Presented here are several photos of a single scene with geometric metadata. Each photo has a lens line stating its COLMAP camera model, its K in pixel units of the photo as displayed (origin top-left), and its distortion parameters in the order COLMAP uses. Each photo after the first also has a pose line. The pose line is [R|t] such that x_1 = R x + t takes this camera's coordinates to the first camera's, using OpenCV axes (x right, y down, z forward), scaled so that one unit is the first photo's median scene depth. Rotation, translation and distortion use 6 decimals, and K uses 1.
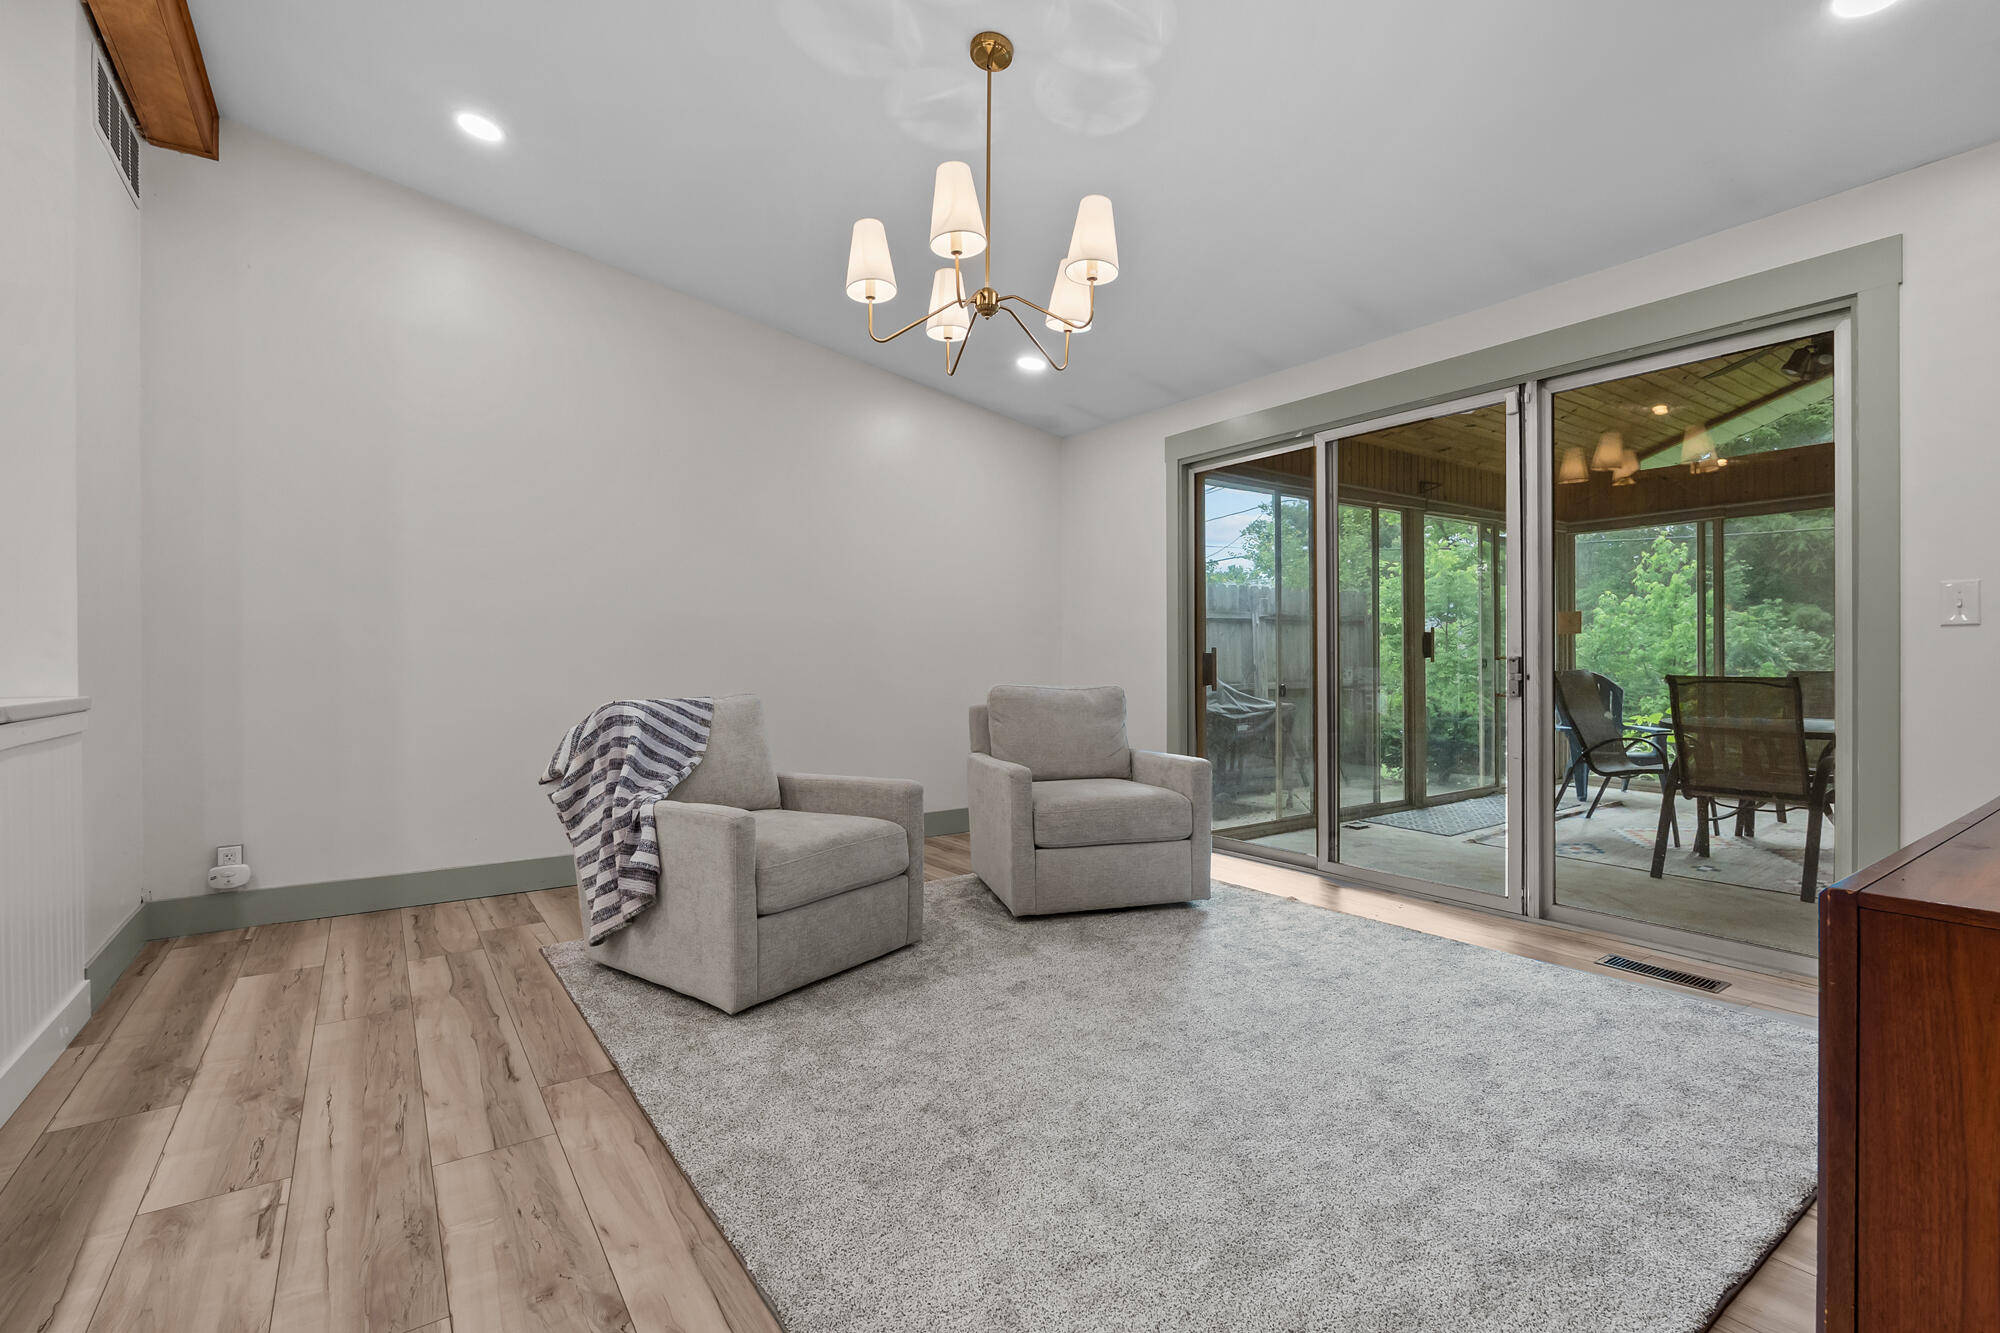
lens RADIAL K [[928.3, 0, 1001.3], [0, 928.3, 660.9], [0, 0, 1]] dist [-0.000167, 0.002505]
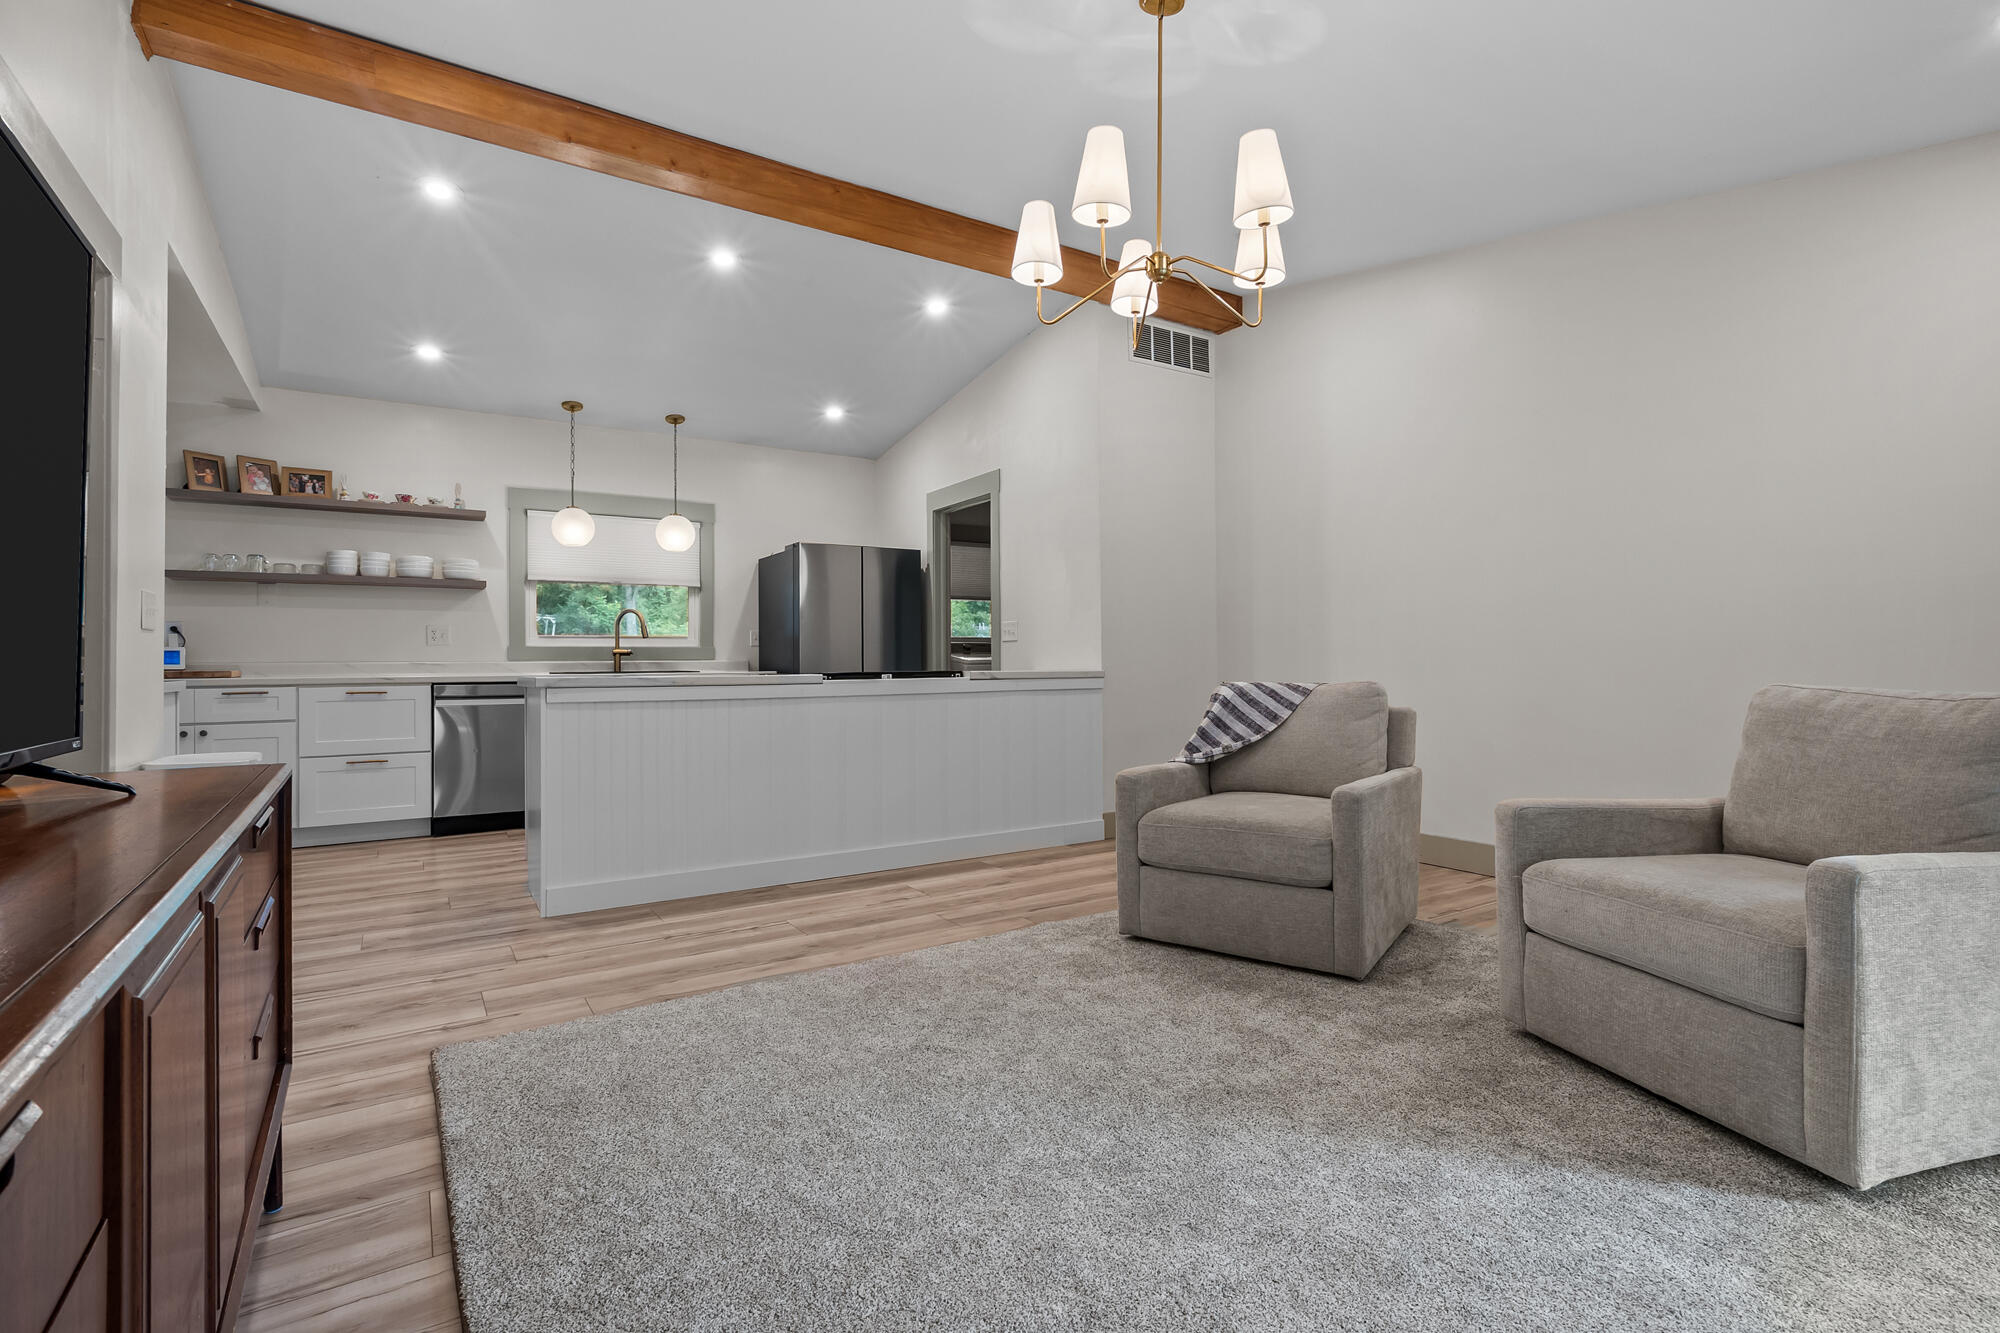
lens RADIAL K [[928.3, 0, 1005.1], [0, 928.3, 651.2], [0, 0, 1]] dist [-0.000167, 0.002505]
pose [[-0.031862, -0.007083, -0.999467, 0.889342], [0.001698, 0.999973, -0.007141, 0.012930], [0.999491, -0.001925, -0.031849, 0.828390]]
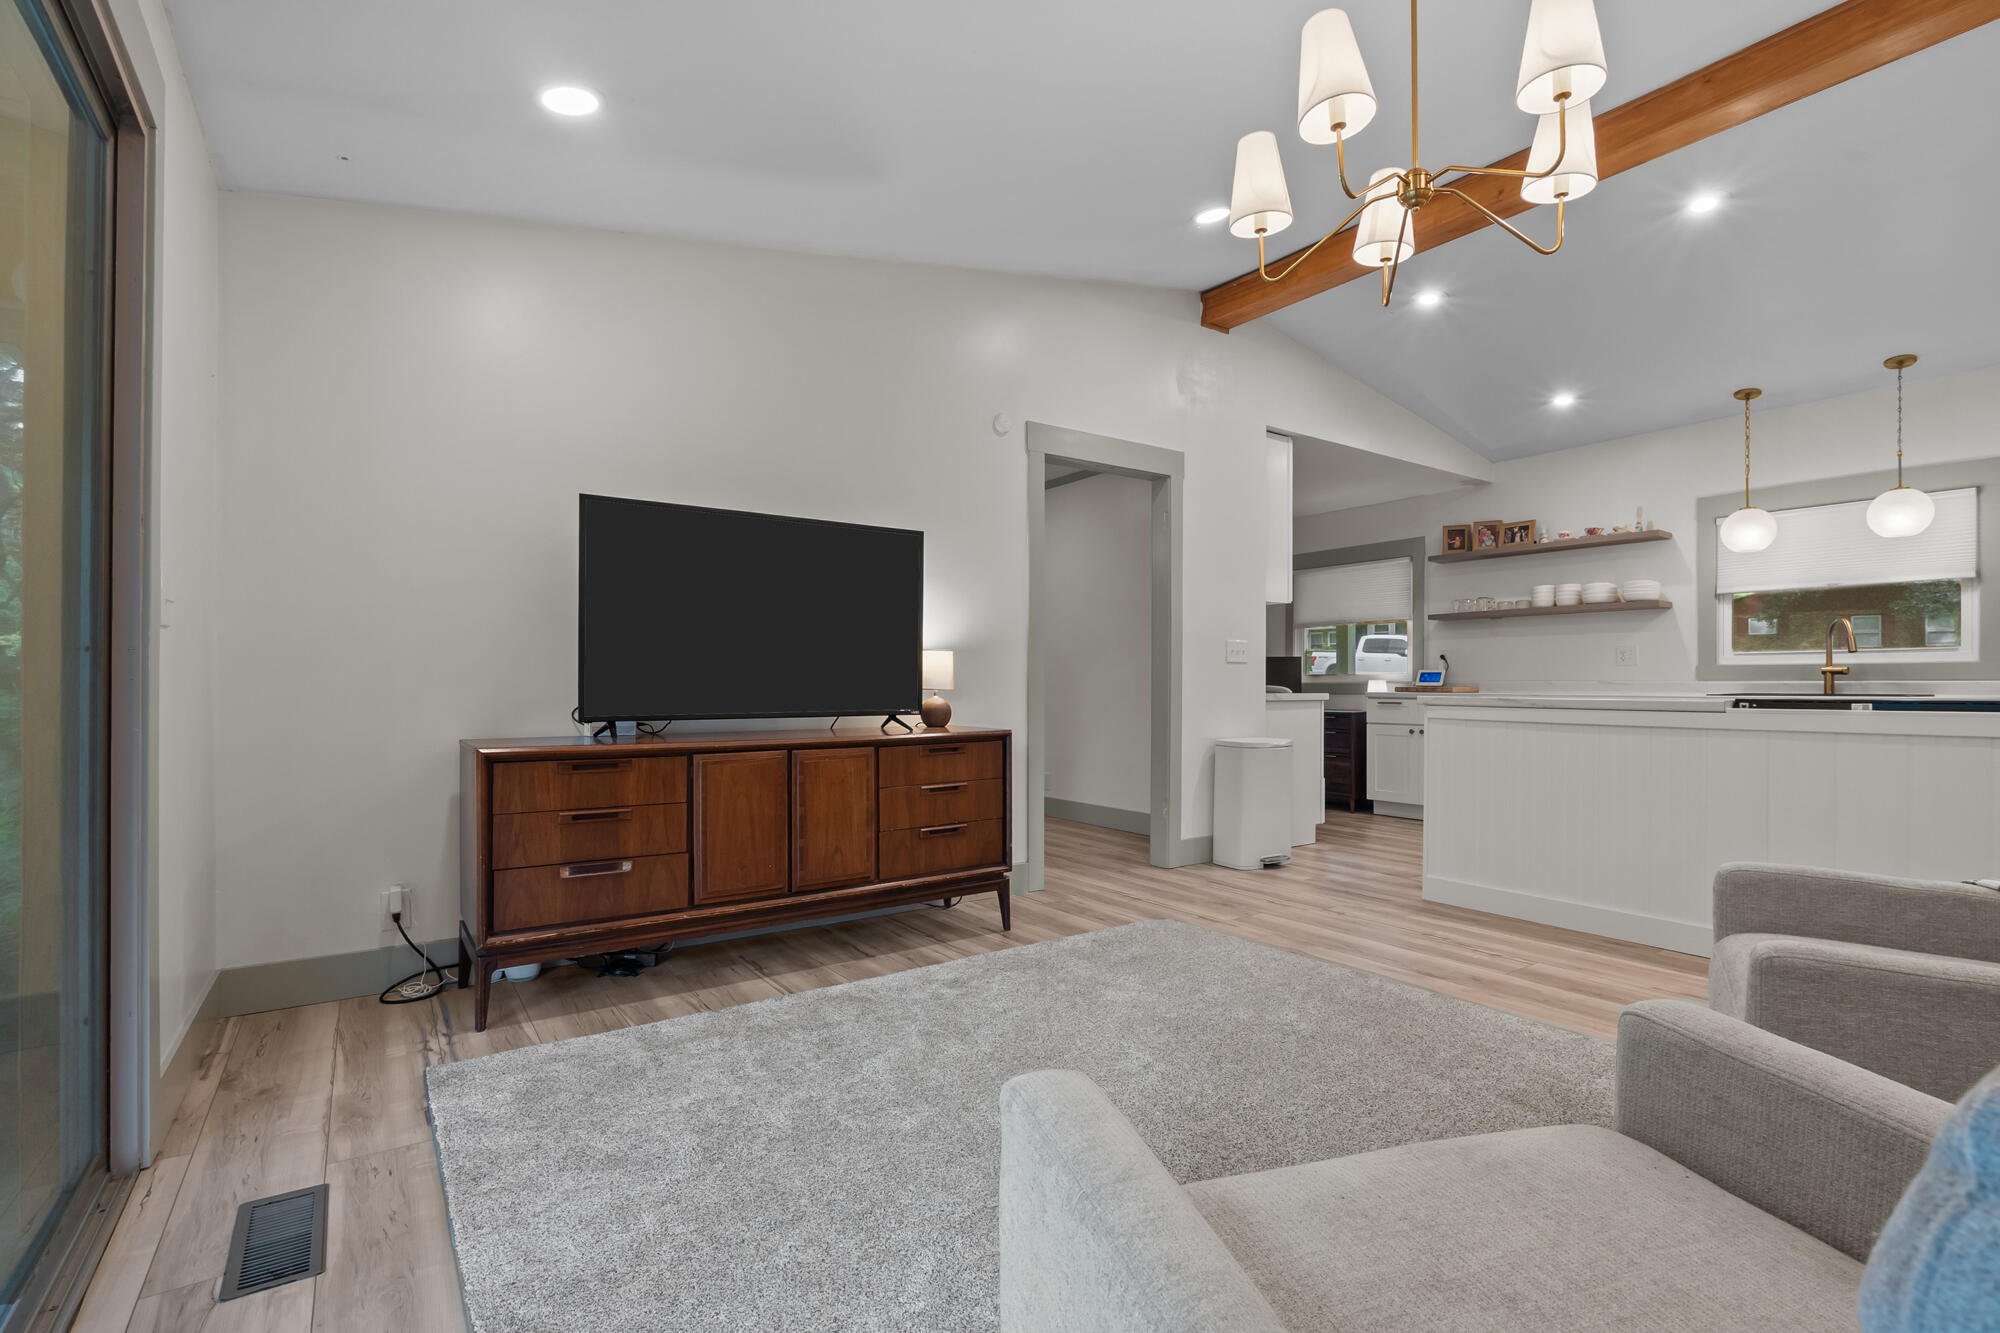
lens RADIAL K [[928.3, 0, 1007.0], [0, 928.3, 682.8], [0, 0, 1]] dist [-0.000167, 0.002505]
pose [[-0.999959, 0.002068, -0.008783, 0.307122], [0.002024, 0.999985, 0.005061, 0.008377], [0.008793, 0.005043, -0.999949, 1.666794]]
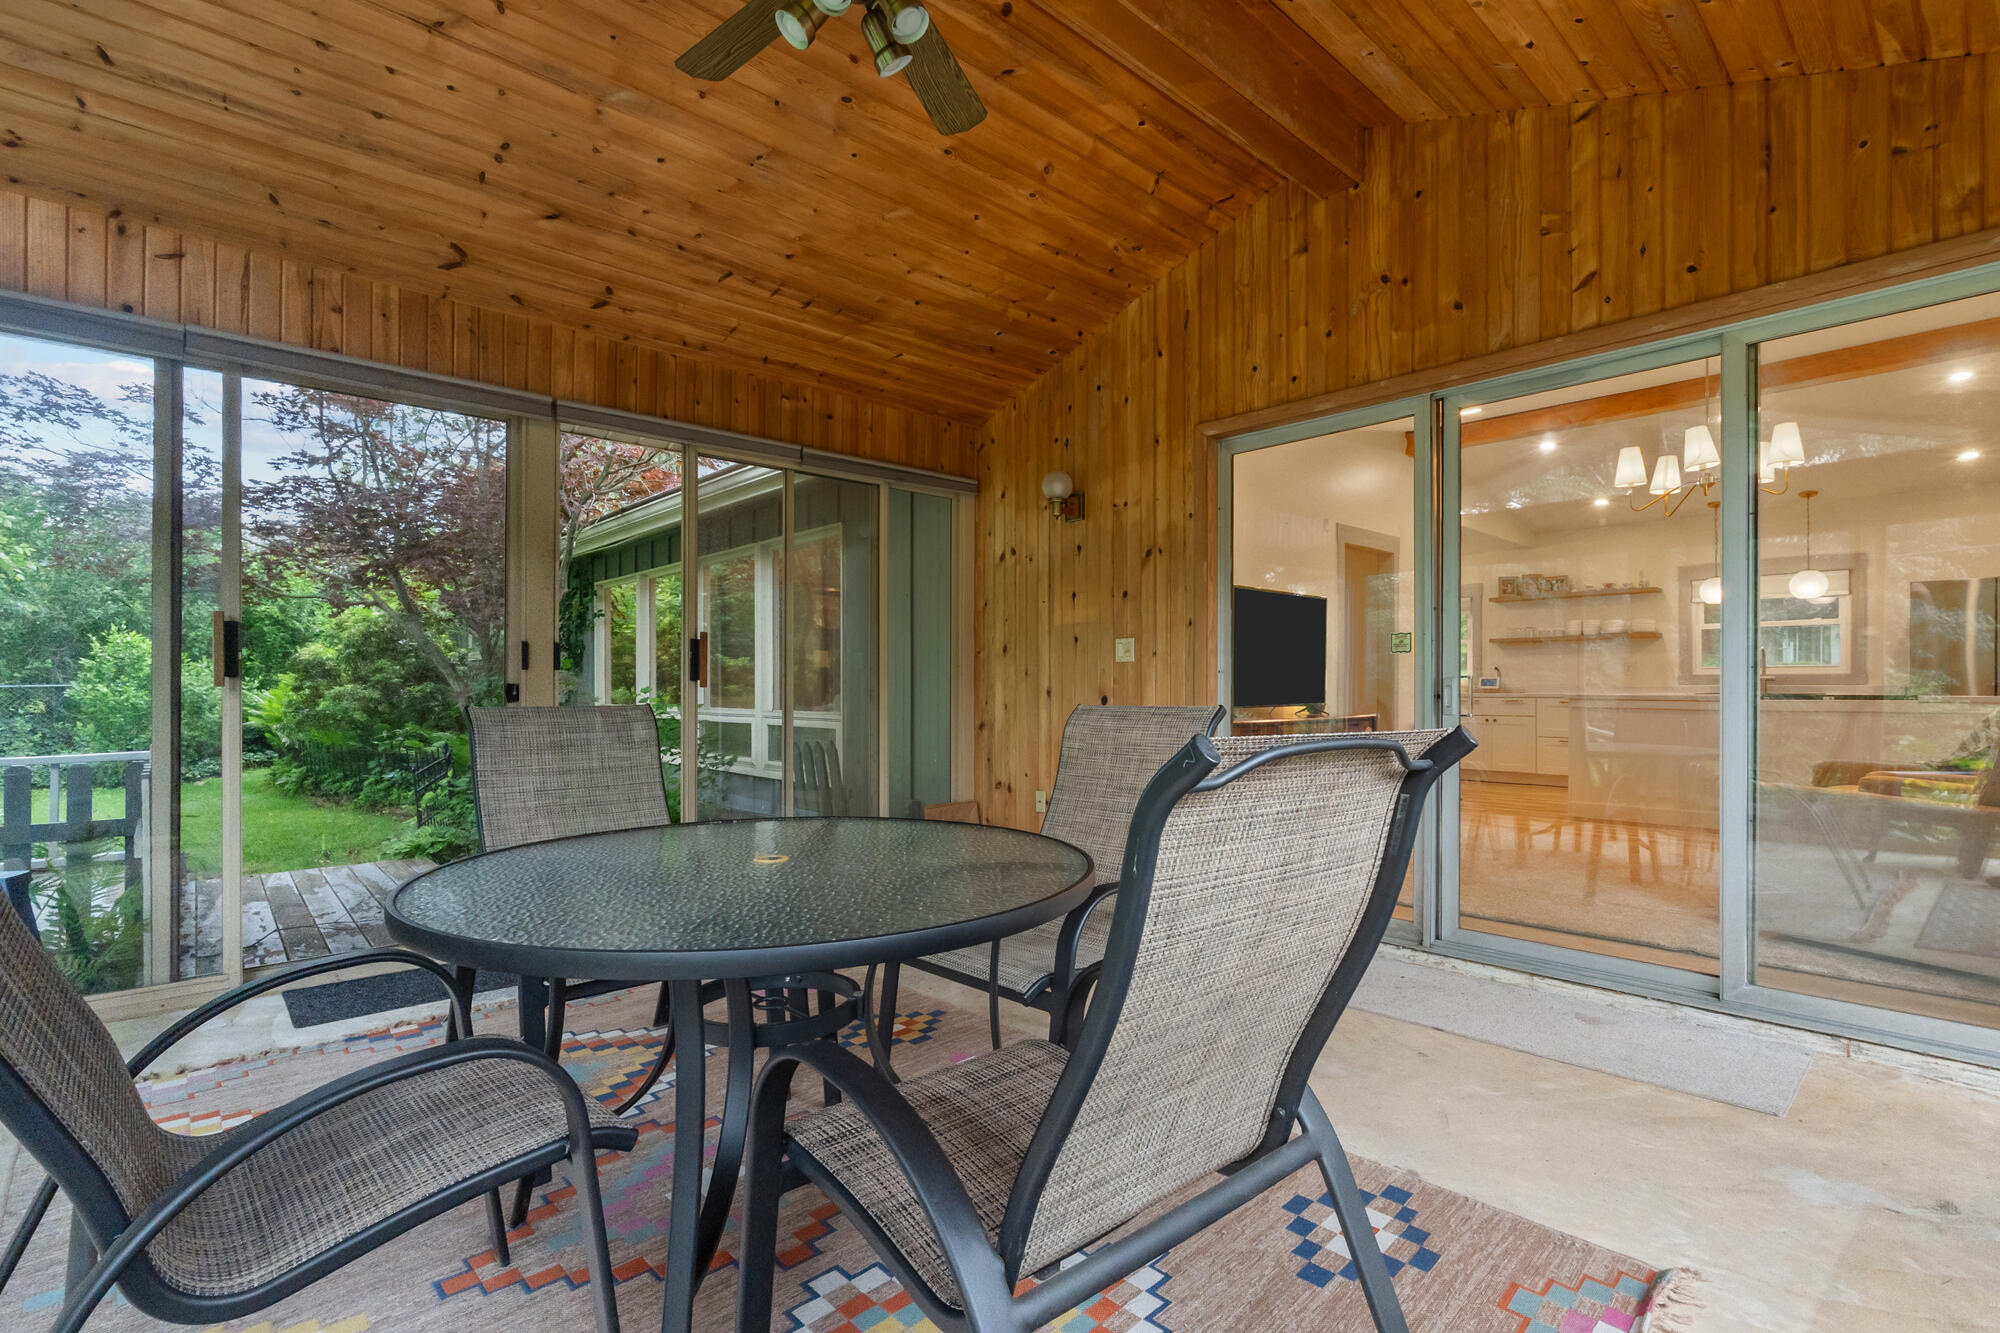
lens RADIAL K [[928.3, 0, 1003.6], [0, 928.3, 682.8], [0, 0, 1]] dist [-0.000167, 0.002505]
pose [[-0.990721, 0.001369, -0.135902, 1.504265], [0.001448, 0.999999, -0.000481, 0.008059], [0.135902, -0.000673, -0.990722, 2.471388]]
